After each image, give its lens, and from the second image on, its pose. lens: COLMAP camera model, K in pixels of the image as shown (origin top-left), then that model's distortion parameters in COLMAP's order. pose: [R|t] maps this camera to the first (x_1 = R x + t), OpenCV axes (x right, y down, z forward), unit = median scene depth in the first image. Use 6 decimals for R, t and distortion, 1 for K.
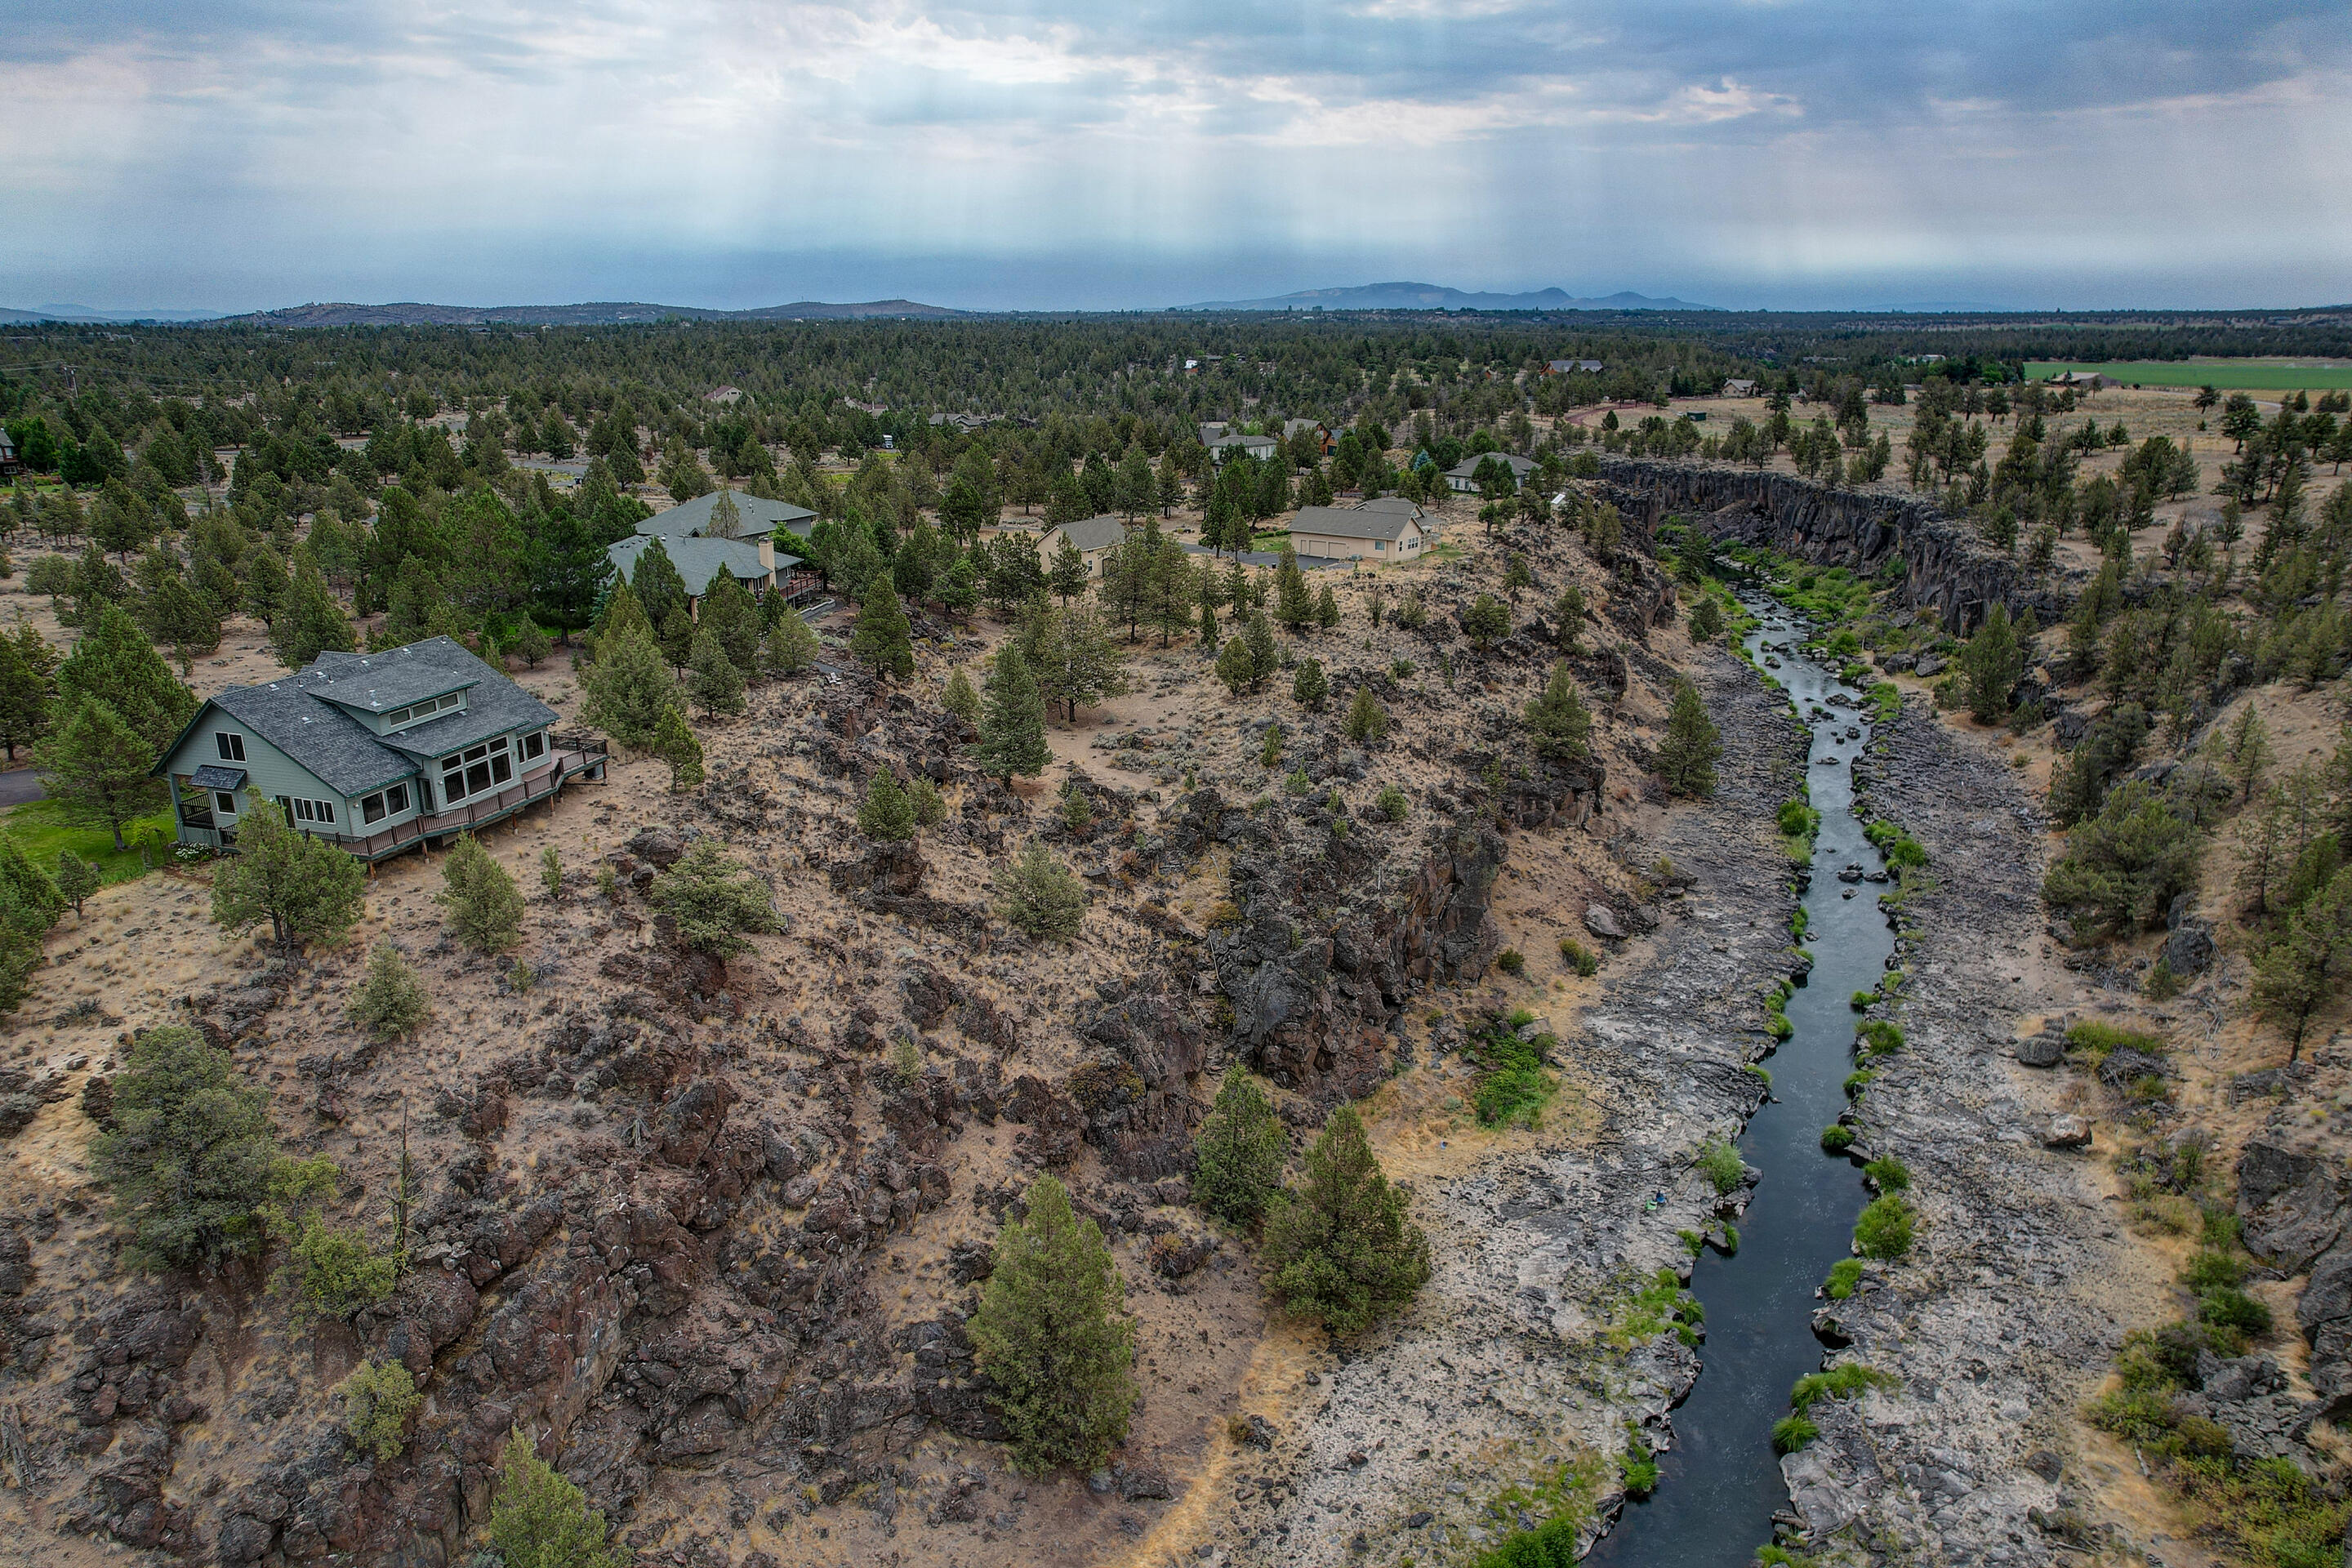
lens RADIAL K [[1516.6, 0, 1191.3], [0, 1516.6, 780.4], [0, 0, 1]] dist [-0.066354, 0.059668]
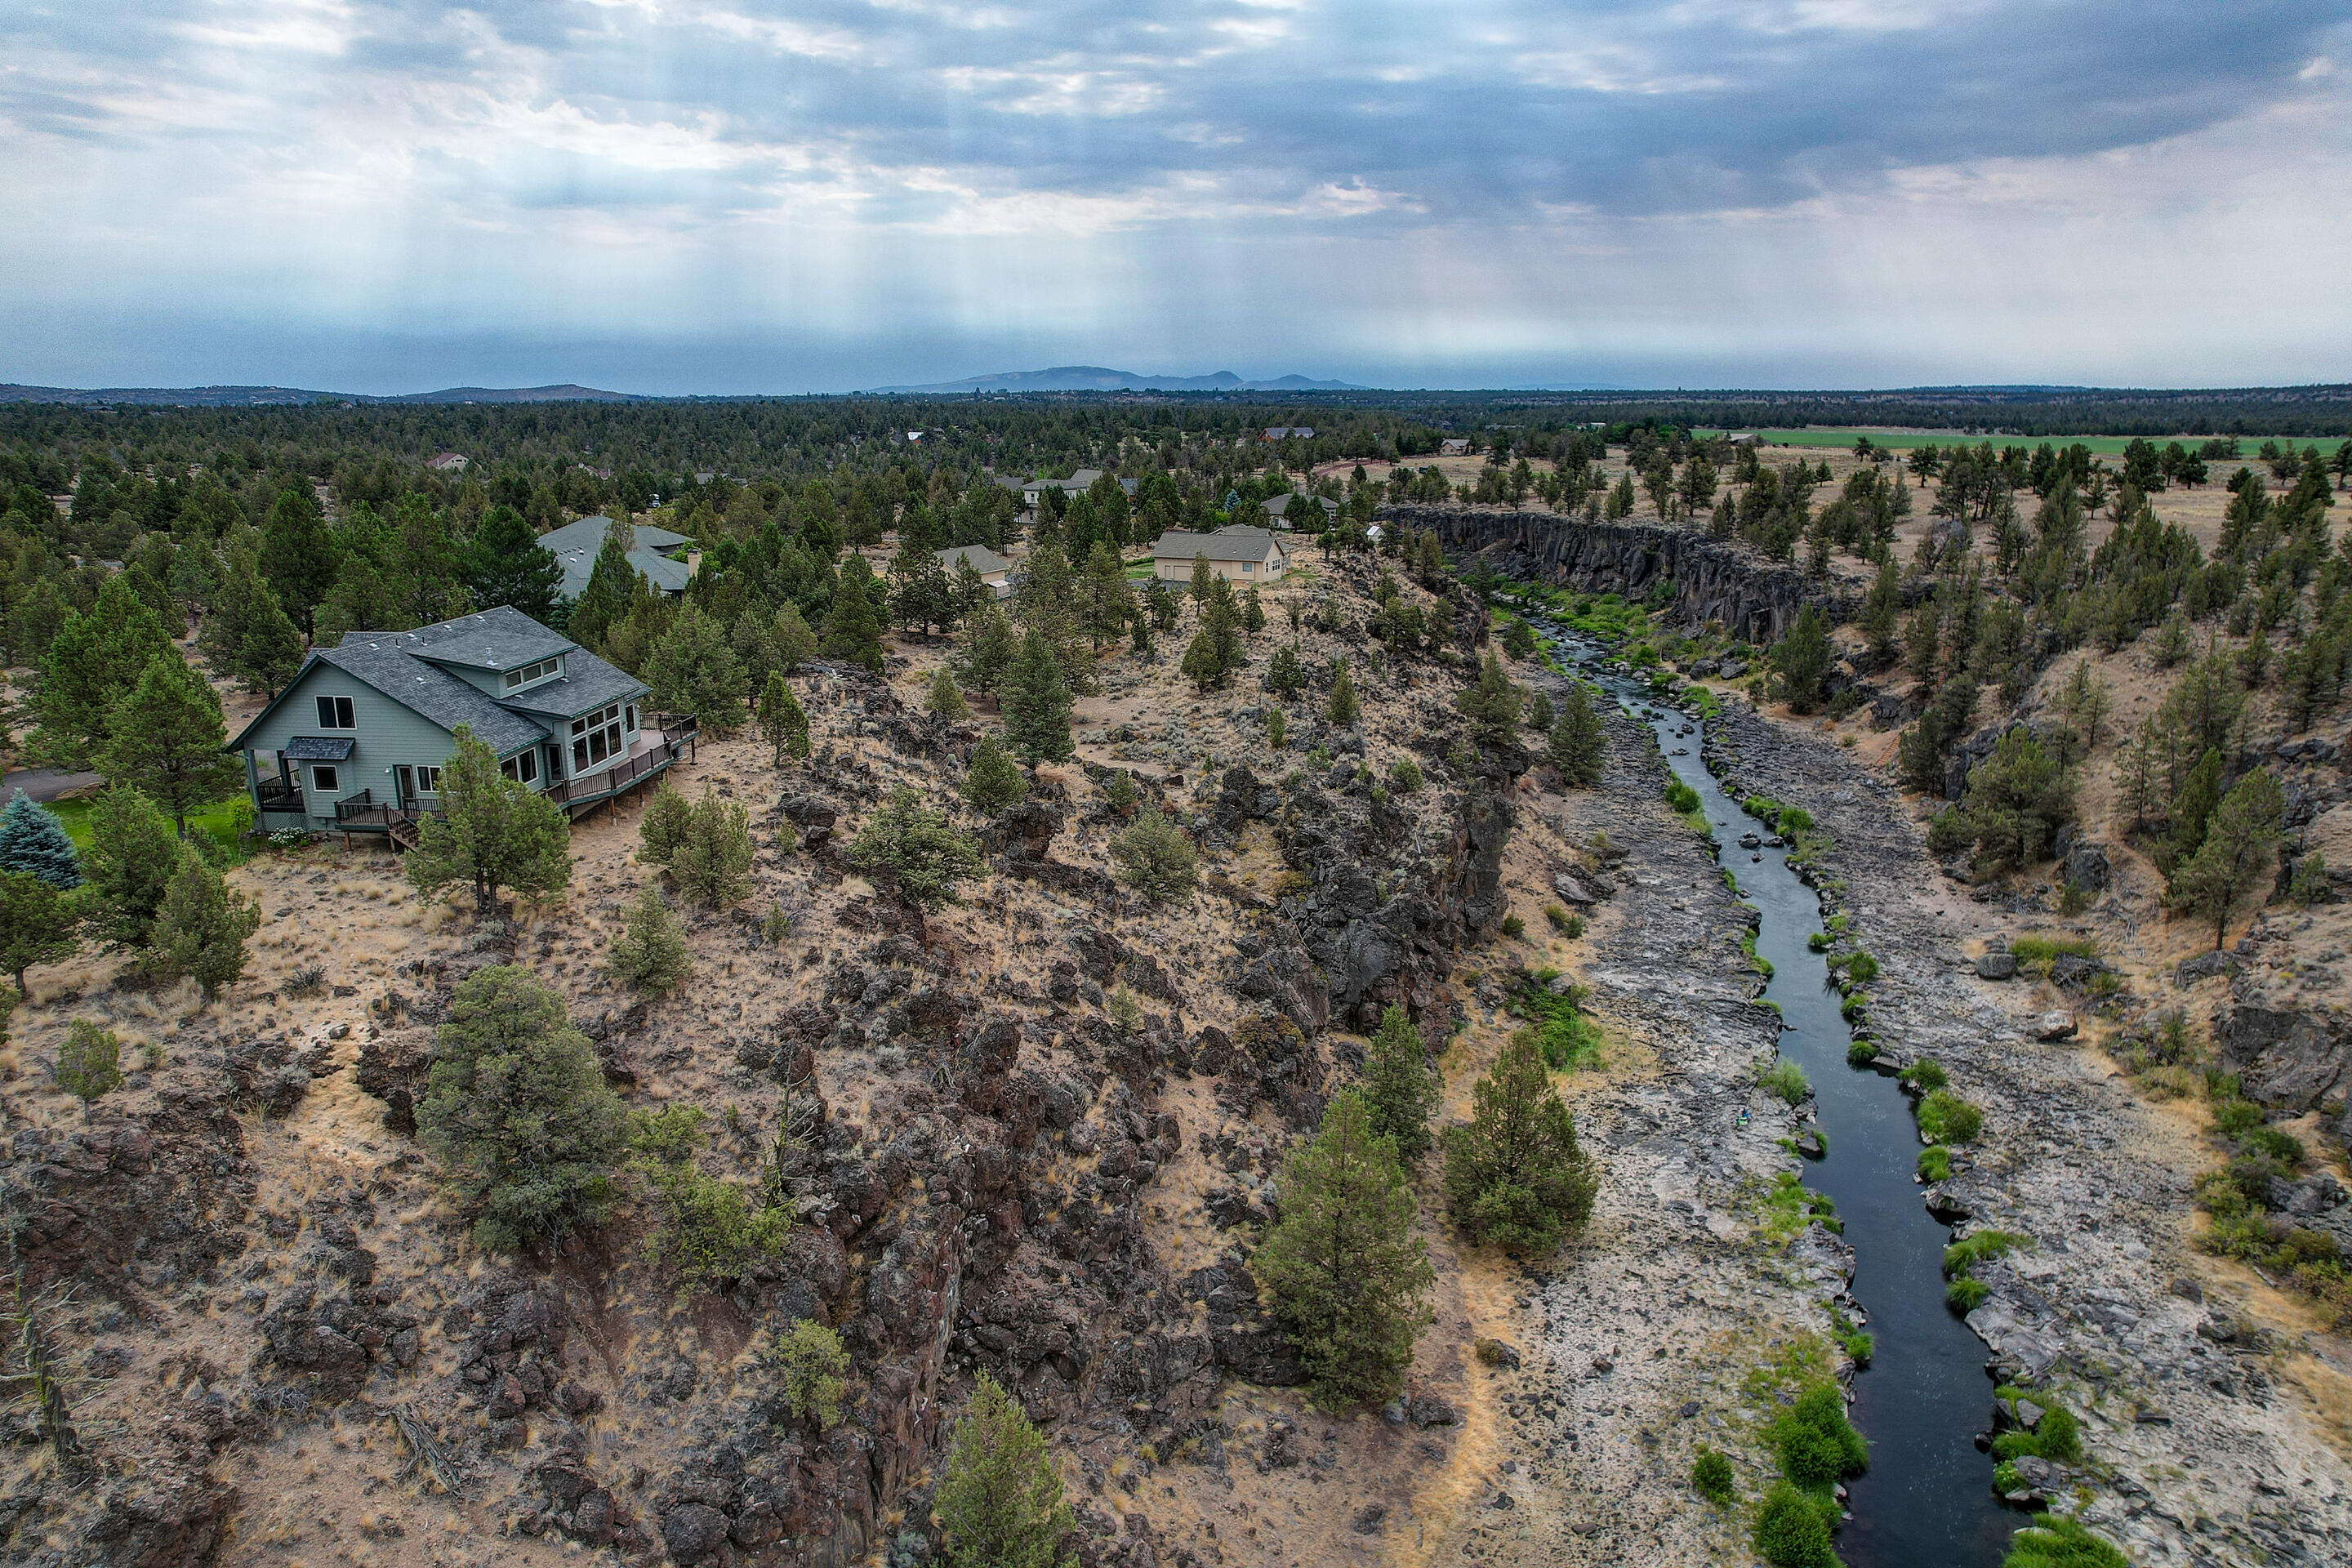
lens RADIAL K [[1516.6, 0, 1188.4], [0, 1516.6, 784.0], [0, 0, 1]] dist [-0.066354, 0.059668]
pose [[0.978573, -0.052065, 0.199207, -0.232306], [0.062089, 0.997082, -0.044402, 0.062283], [-0.196314, 0.055819, 0.978951, 0.034721]]
